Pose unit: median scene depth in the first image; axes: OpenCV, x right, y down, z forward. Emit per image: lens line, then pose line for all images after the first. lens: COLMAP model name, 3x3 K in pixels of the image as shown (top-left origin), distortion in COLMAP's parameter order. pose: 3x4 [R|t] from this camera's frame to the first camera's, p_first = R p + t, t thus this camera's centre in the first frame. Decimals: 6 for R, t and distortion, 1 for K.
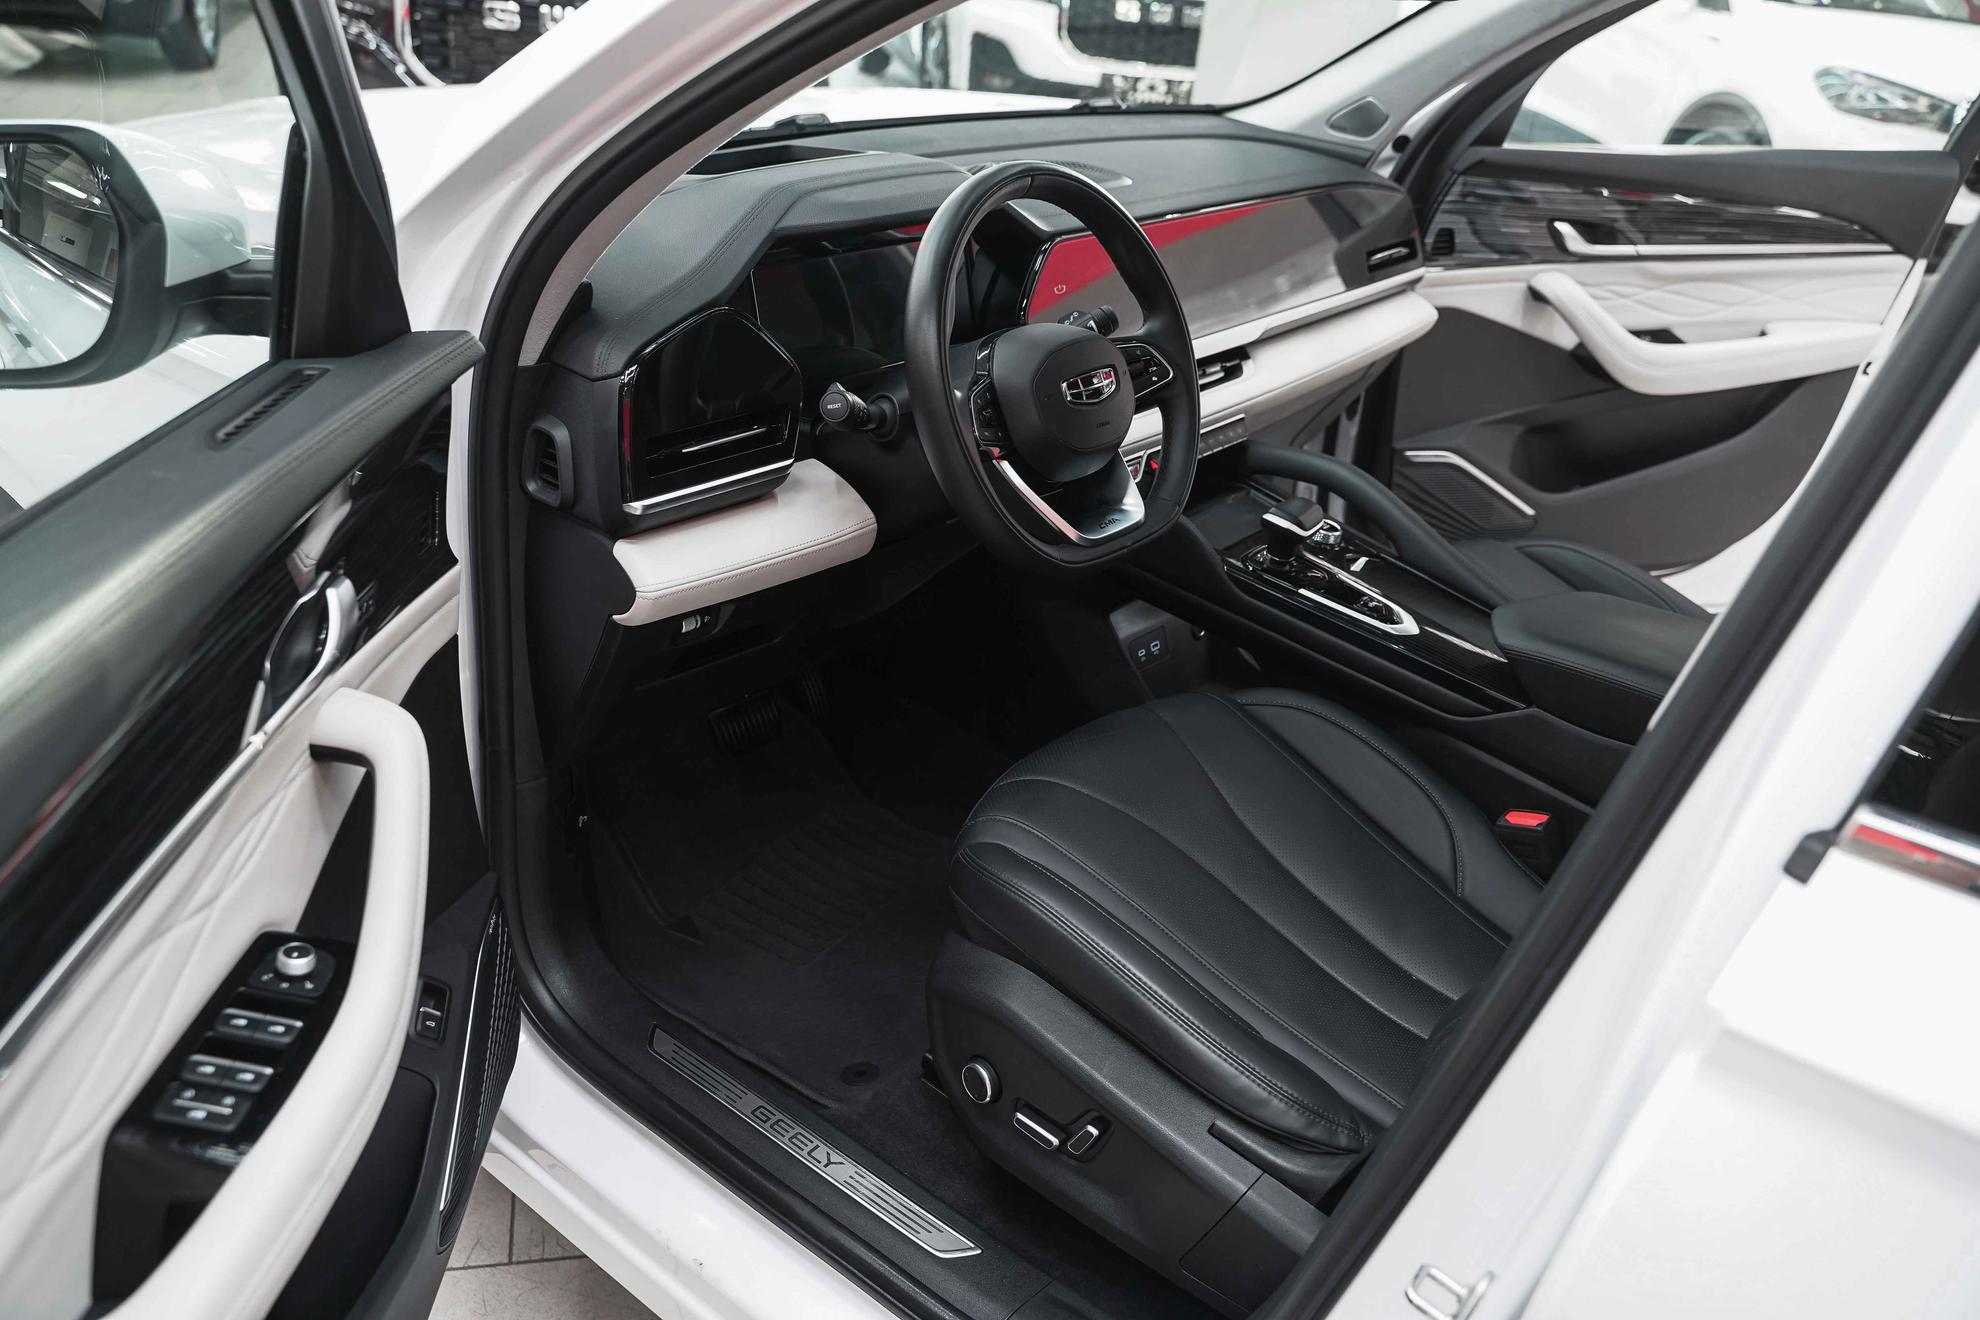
lens RADIAL K [[1590.3, 0, 996.8], [0, 1590.3, 662.0], [0, 0, 1]] dist [-0.026299, 0.019070]
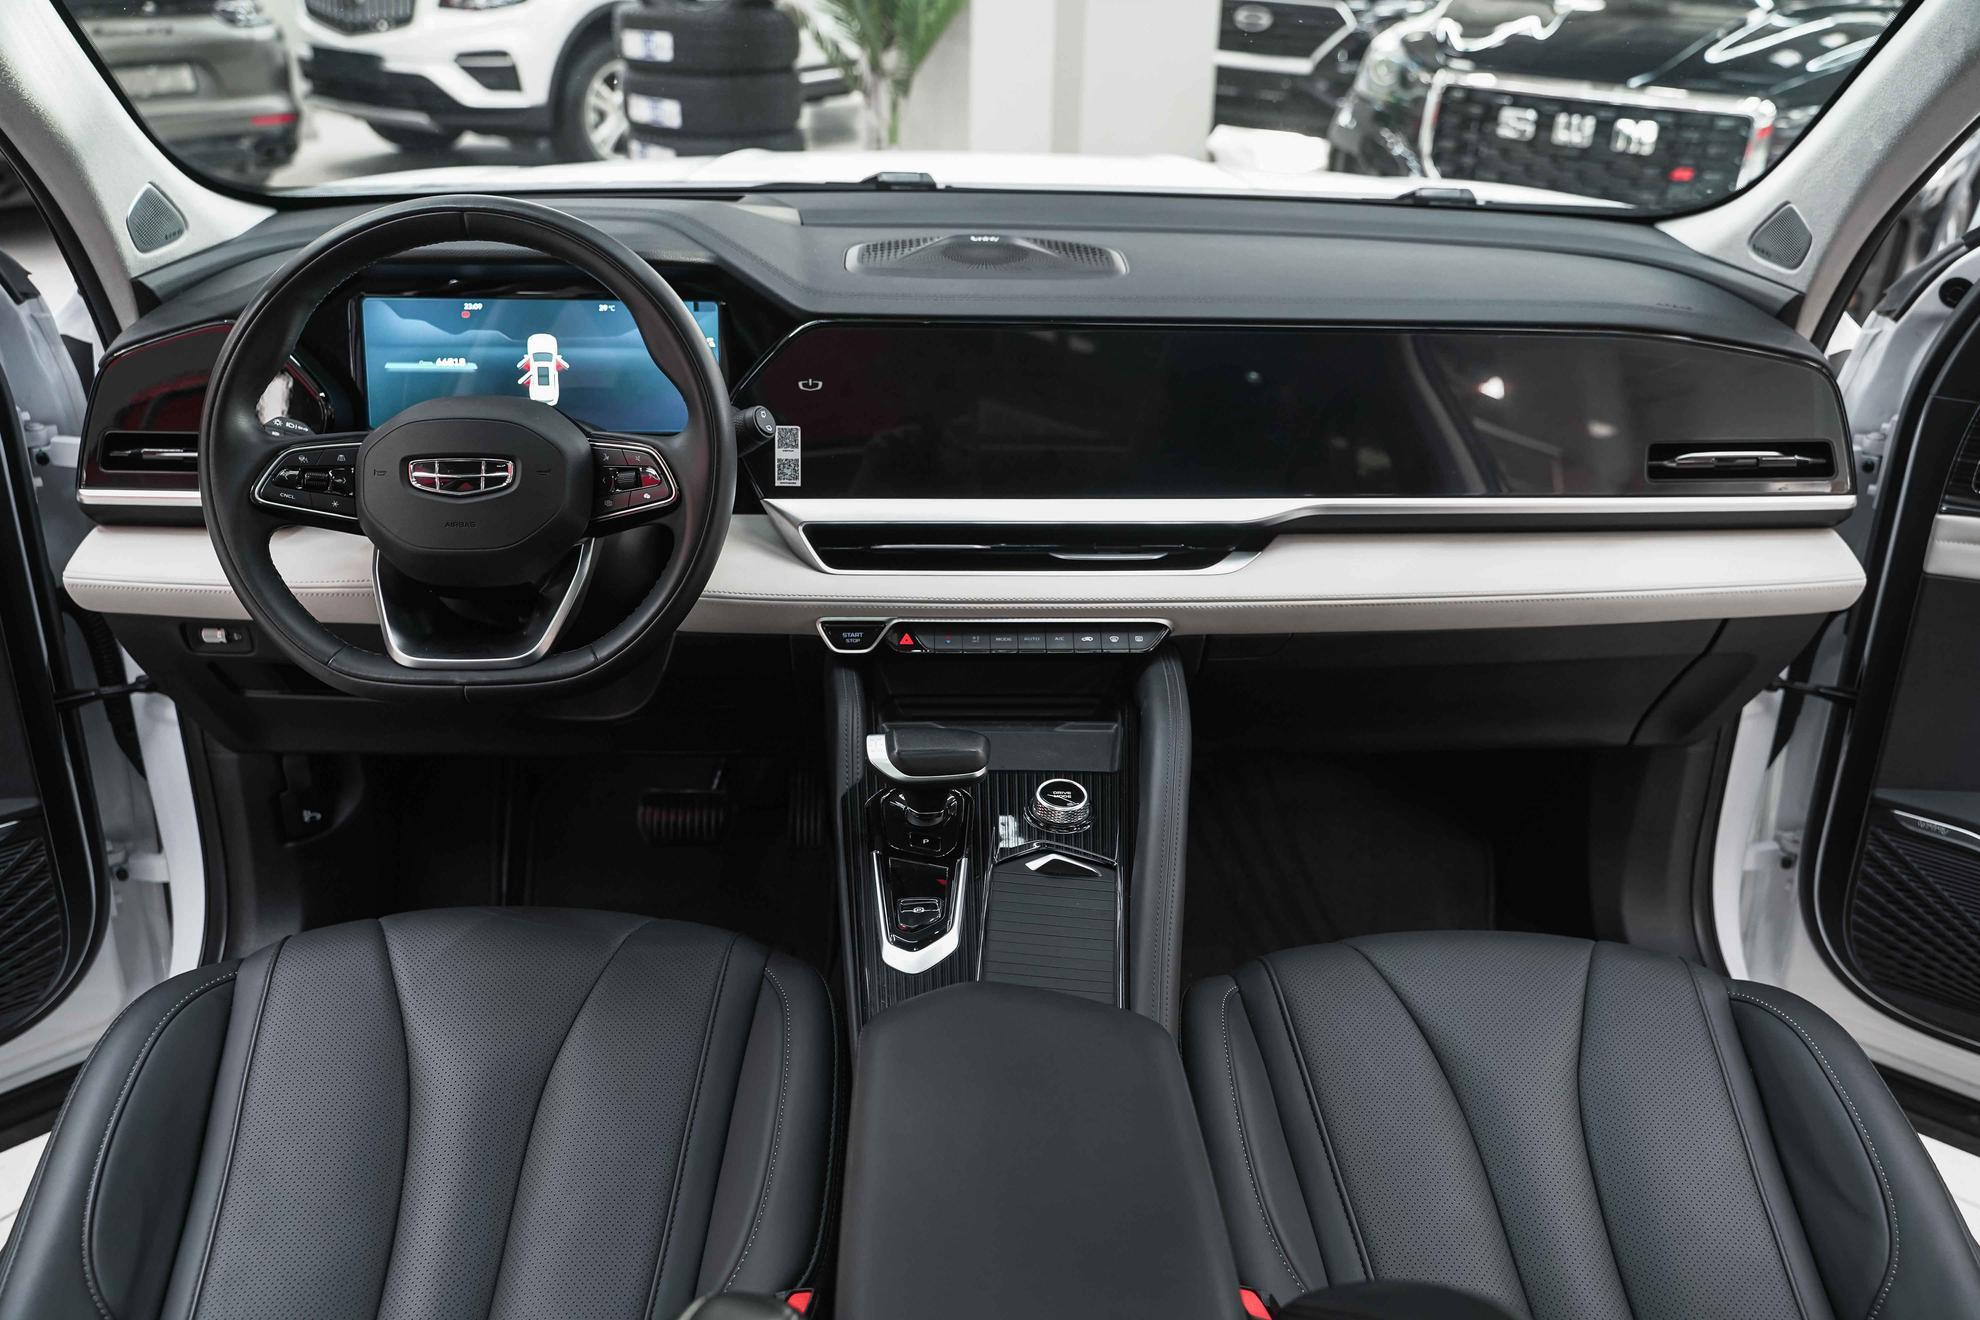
lens RADIAL K [[1590.3, 0, 996.9], [0, 1590.3, 655.5], [0, 0, 1]] dist [-0.026299, 0.019070]
pose [[0.661660, 0.248742, -0.707342, 0.538270], [-0.305338, 0.950993, 0.048805, -0.138372], [0.684817, 0.183686, 0.705184, 0.427105]]
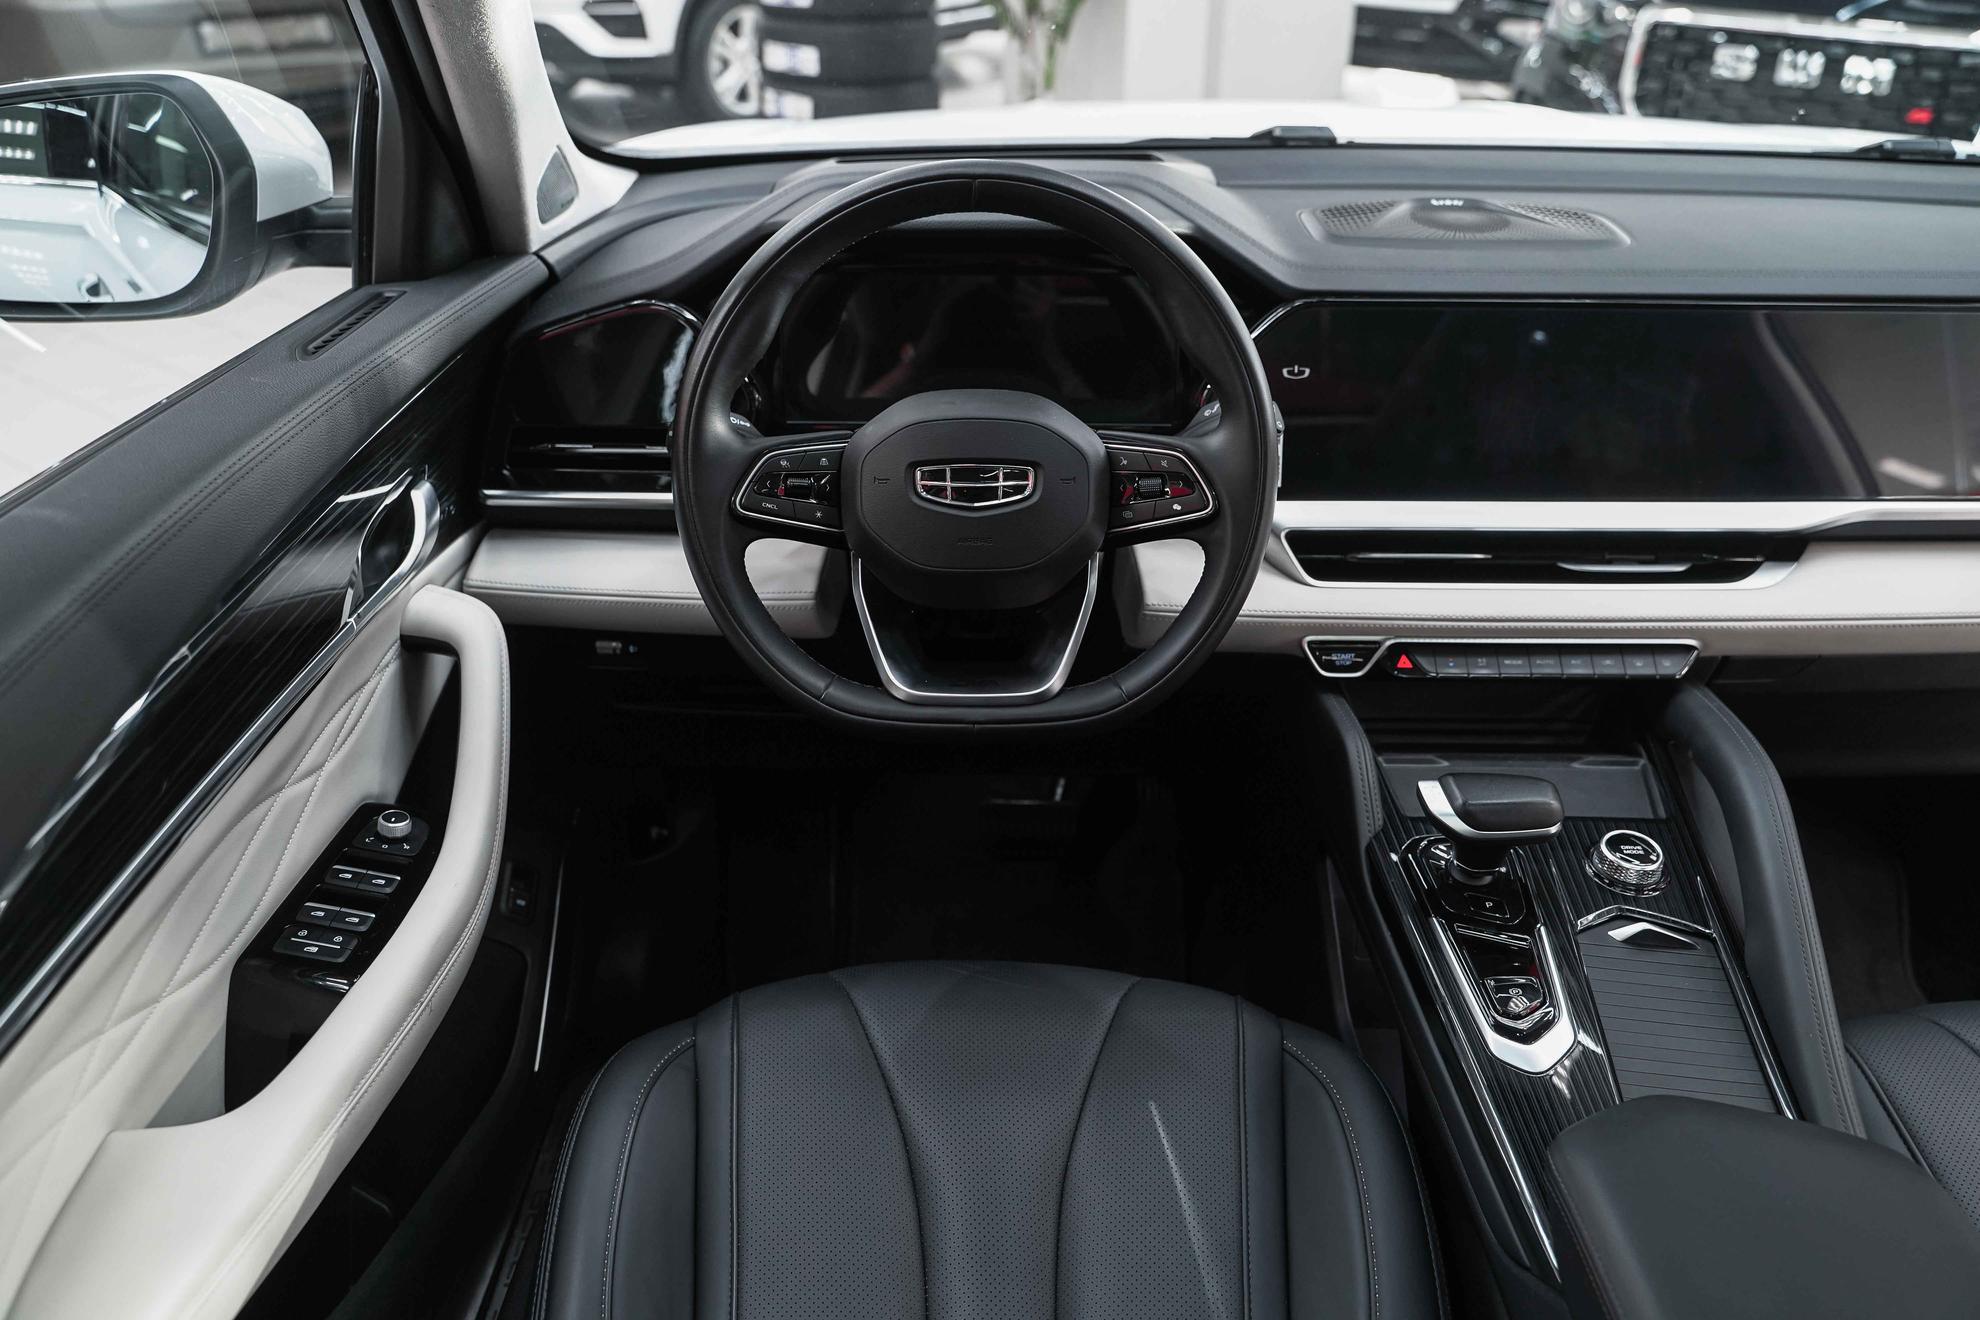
lens RADIAL K [[1590.3, 0, 985.3], [0, 1590.3, 659.8], [0, 0, 1]] dist [-0.026299, 0.019070]
pose [[0.624082, 0.277428, -0.730449, 0.387121], [-0.308075, 0.946479, 0.096264, -0.112649], [0.718061, 0.164957, 0.676150, 0.365819]]
